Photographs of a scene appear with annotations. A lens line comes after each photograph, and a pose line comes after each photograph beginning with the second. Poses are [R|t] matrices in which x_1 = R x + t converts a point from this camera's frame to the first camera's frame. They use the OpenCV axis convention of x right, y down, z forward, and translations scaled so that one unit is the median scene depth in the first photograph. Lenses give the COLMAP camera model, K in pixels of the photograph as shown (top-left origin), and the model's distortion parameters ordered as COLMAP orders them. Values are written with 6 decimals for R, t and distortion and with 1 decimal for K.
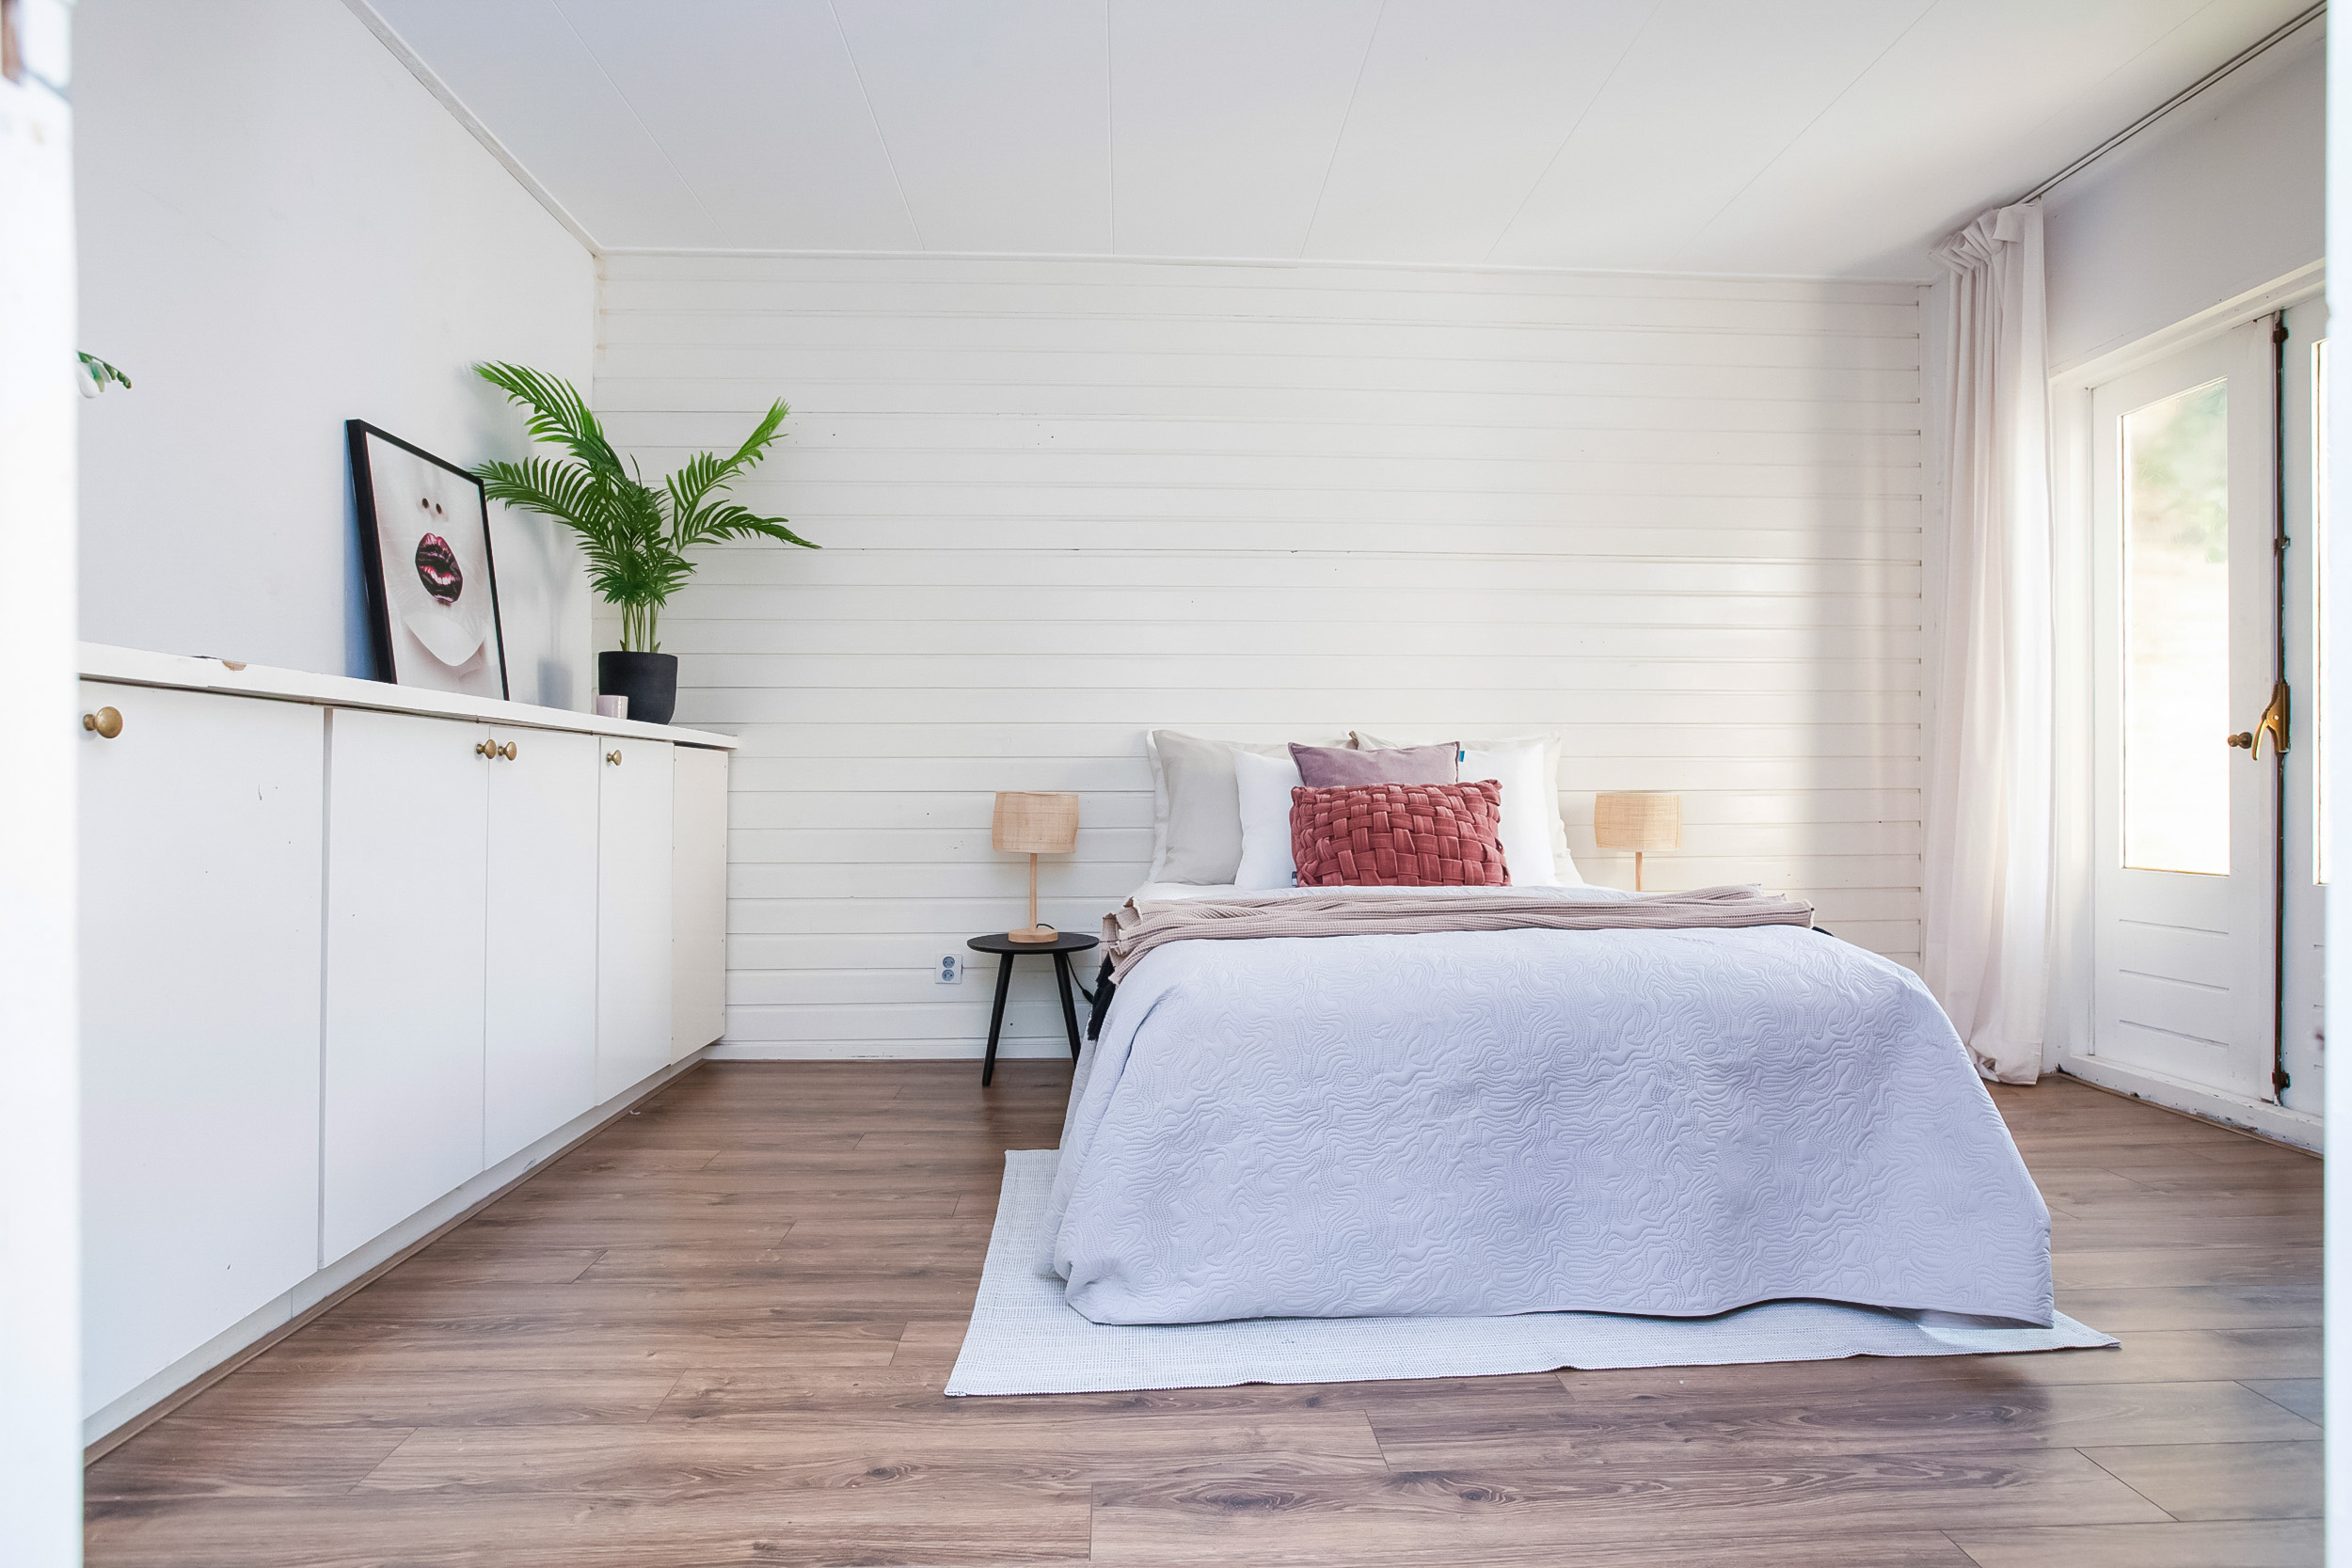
lens RADIAL K [[1224.1, 0, 1195.8], [0, 1224.1, 801.4], [0, 0, 1]] dist [-0.014816, 0.001707]
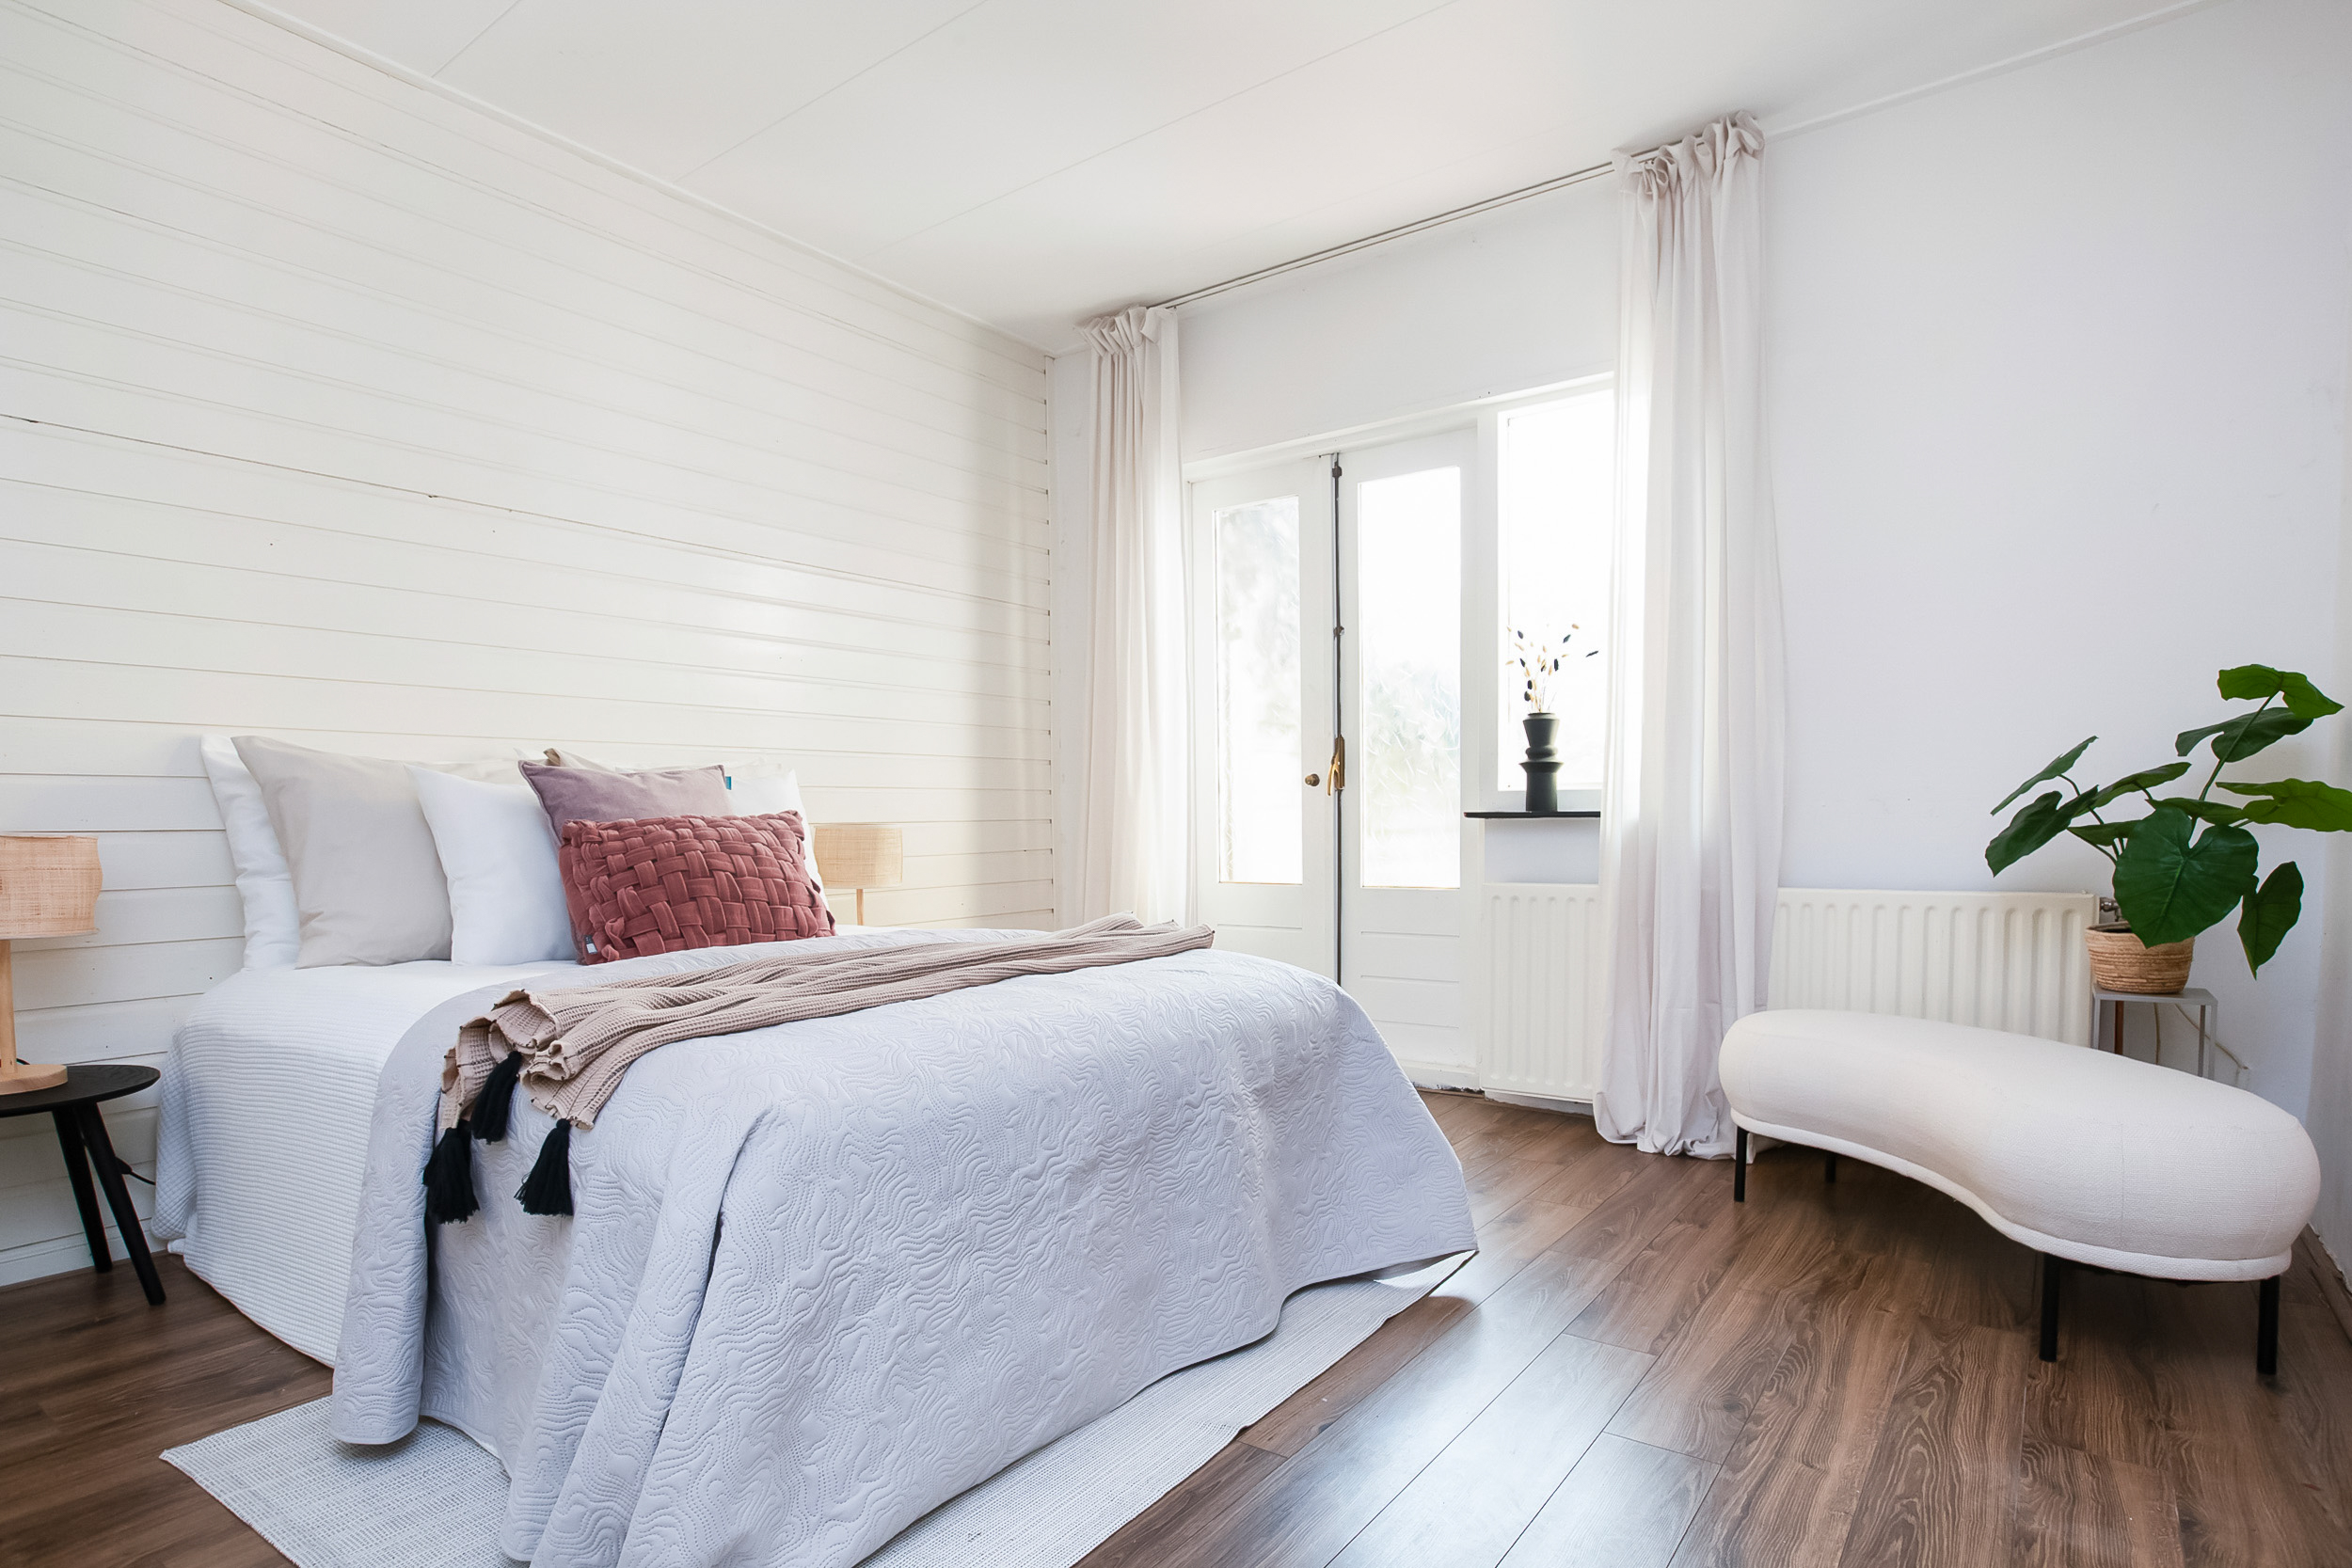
lens RADIAL K [[1240.8, 0, 1188.6], [0, 1240.8, 891.5], [0, 0, 1]] dist [-0.028548, 0.004234]
pose [[0.641720, -0.049069, 0.765368, -0.253672], [0.015033, 0.998564, 0.051415, -0.001684], [-0.766792, -0.021488, 0.641536, 0.249504]]
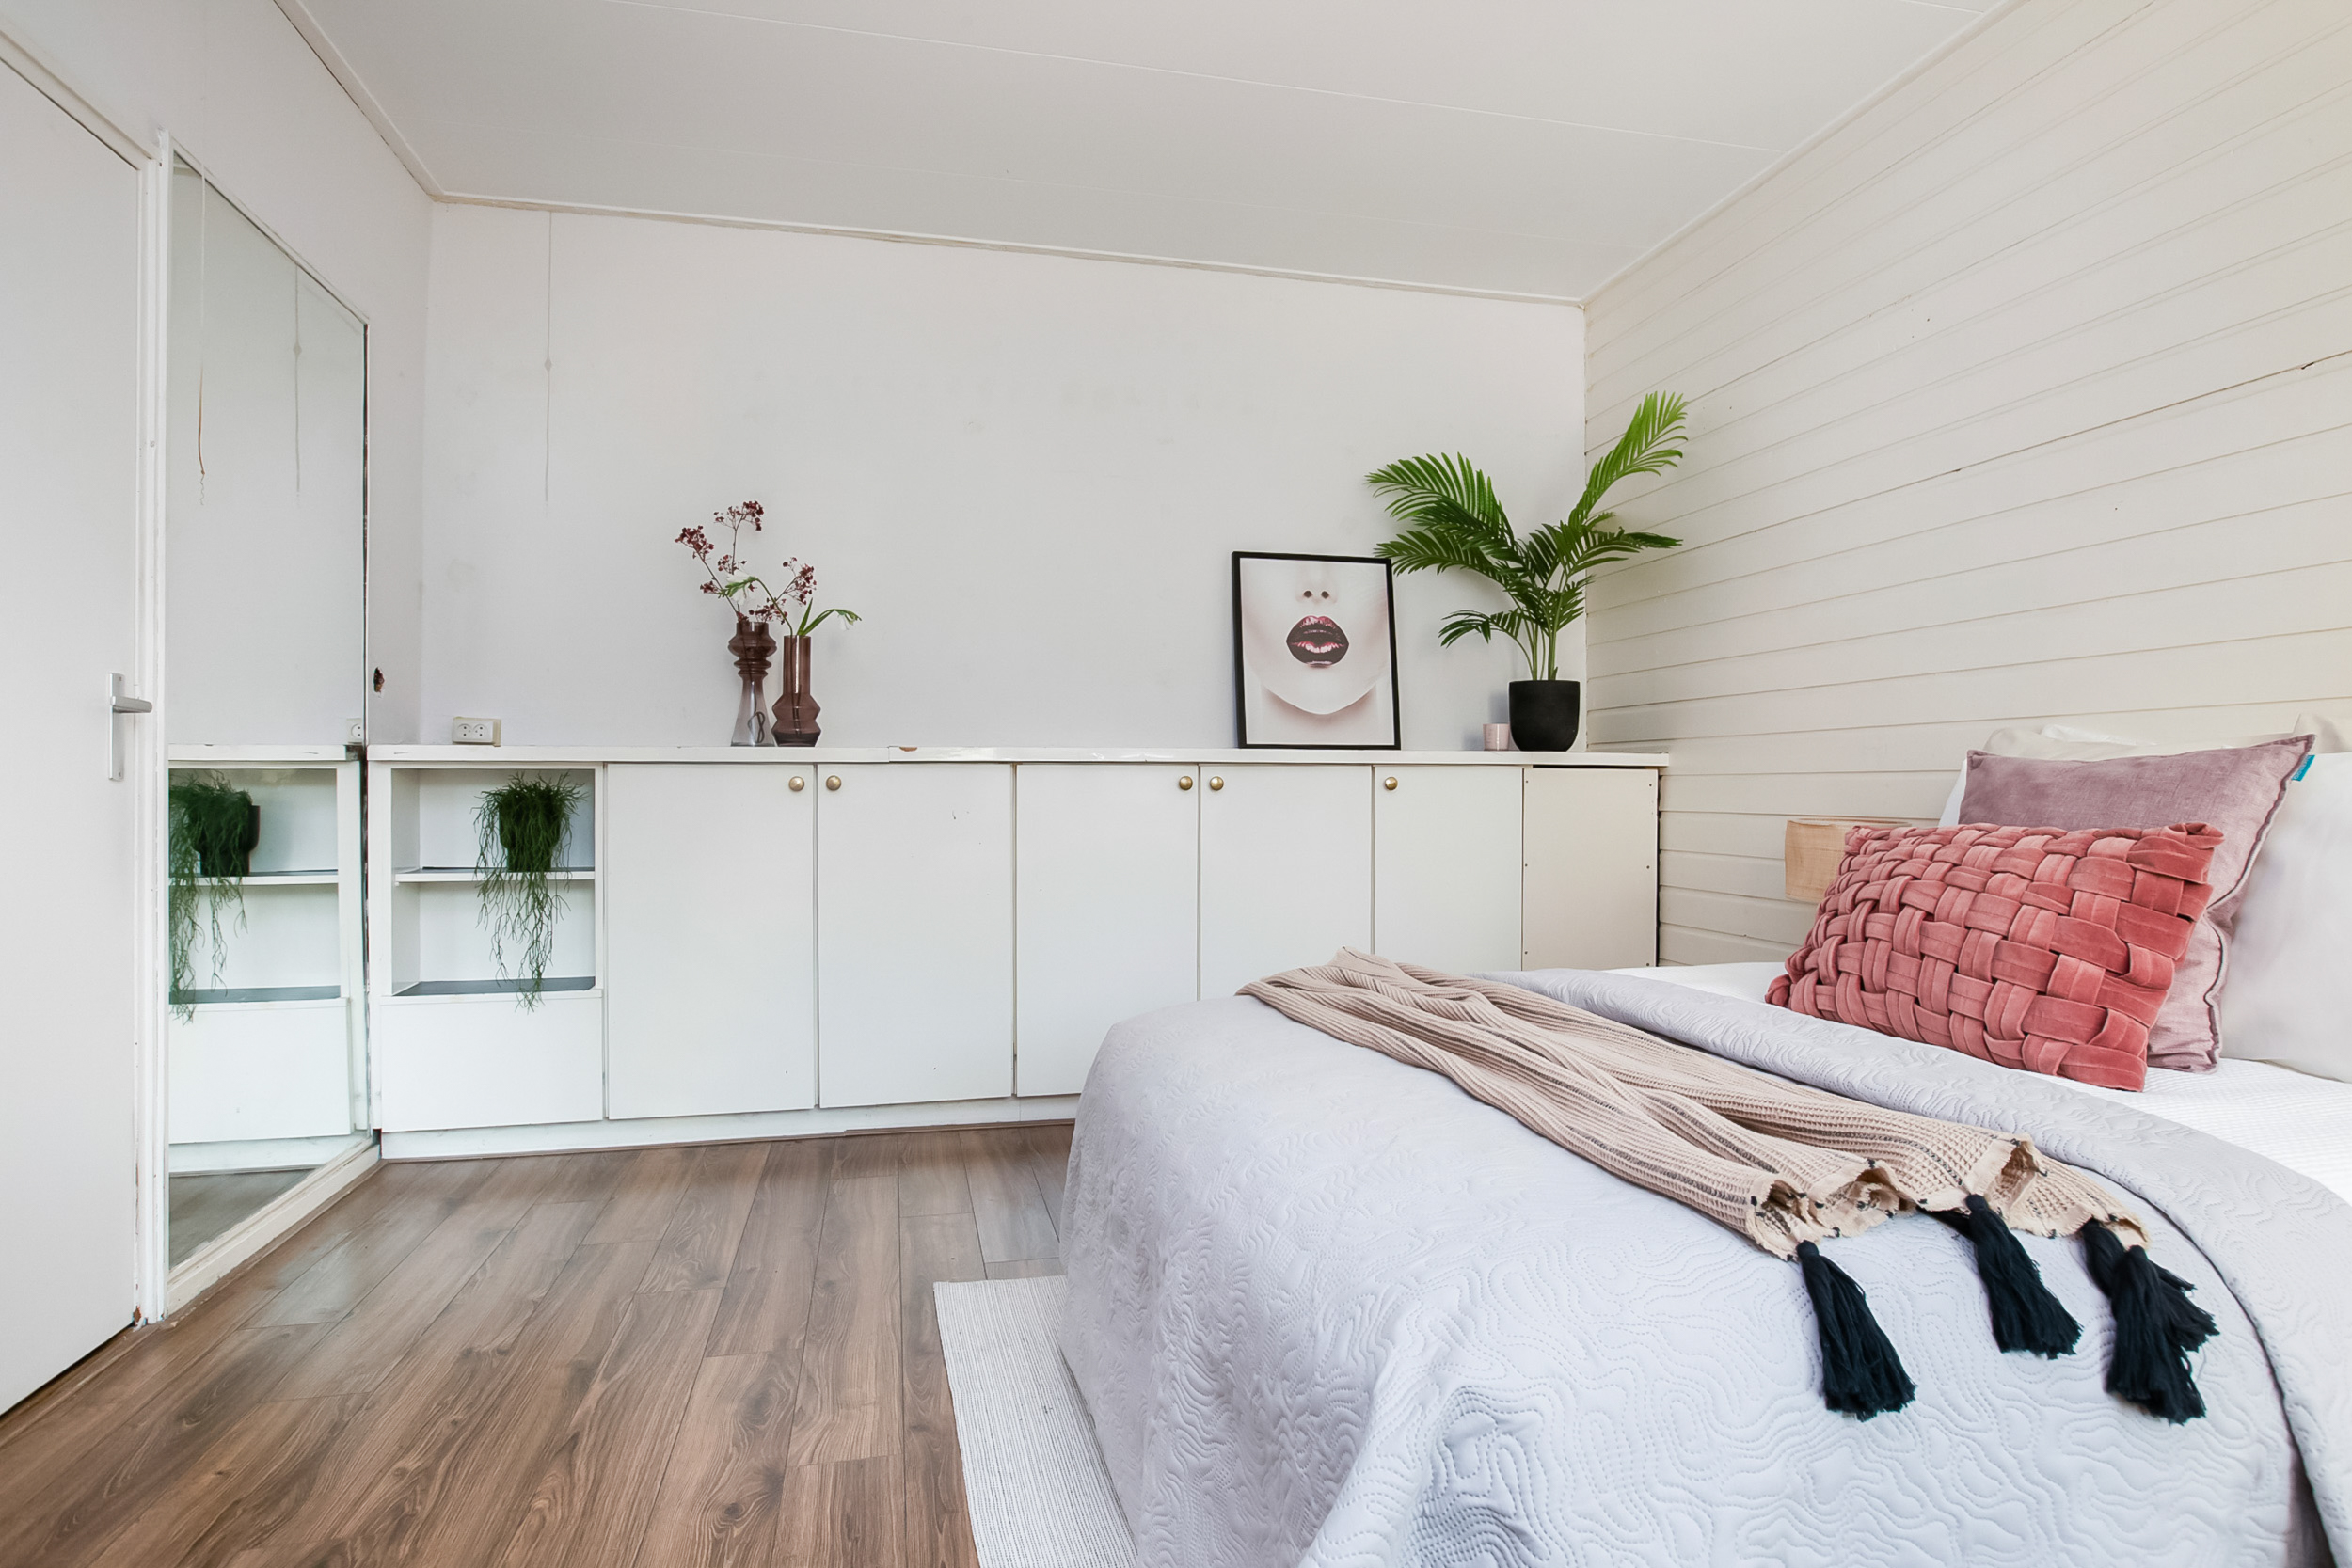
lens RADIAL K [[1240.8, 0, 1154.5], [0, 1240.8, 801.8], [0, 0, 1]] dist [-0.028548, 0.004234]
pose [[0.168096, 0.011296, -0.985706, 0.648841], [-0.013459, 0.999867, 0.009163, -0.025637], [0.985679, 0.011726, 0.168225, 0.576896]]
